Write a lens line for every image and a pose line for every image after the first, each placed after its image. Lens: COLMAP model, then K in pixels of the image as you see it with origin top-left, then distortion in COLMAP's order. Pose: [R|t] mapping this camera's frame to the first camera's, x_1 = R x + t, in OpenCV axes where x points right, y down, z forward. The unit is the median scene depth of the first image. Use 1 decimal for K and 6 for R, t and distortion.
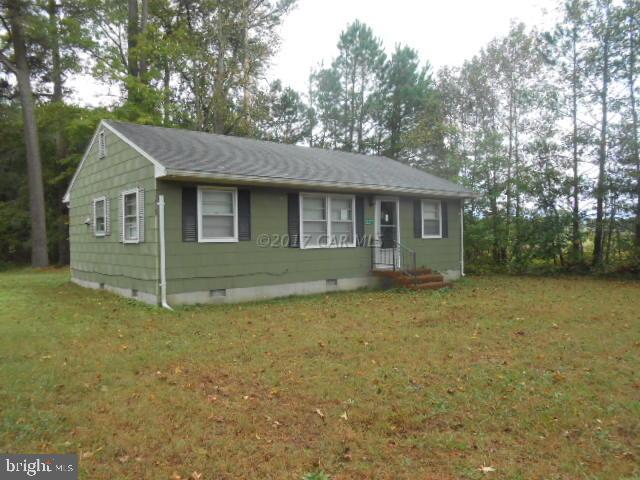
lens RADIAL K [[482.7, 0, 319.8], [0, 482.7, 238.9], [0, 0, 1]] dist [0.003648, 0.000211]
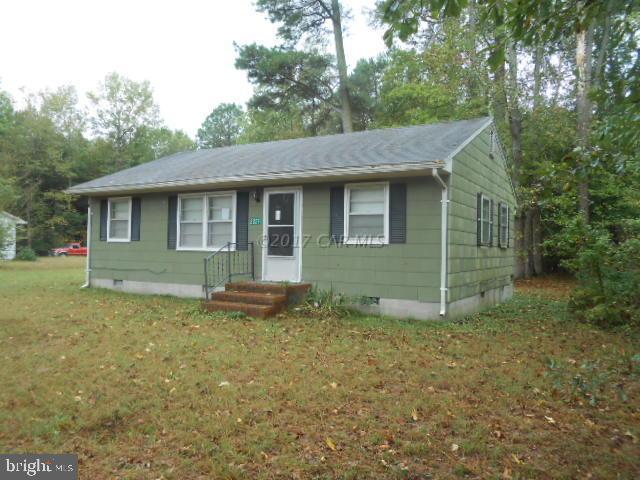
lens RADIAL K [[555.6, 0, 319.8], [0, 555.6, 240.4], [0, 0, 1]] dist [0.009378, -0.000298]
pose [[0.319145, 0.015094, -0.947586, 1.025488], [-0.012836, 0.999850, 0.011603, -0.015313], [0.947619, 0.008460, 0.319291, 0.812063]]
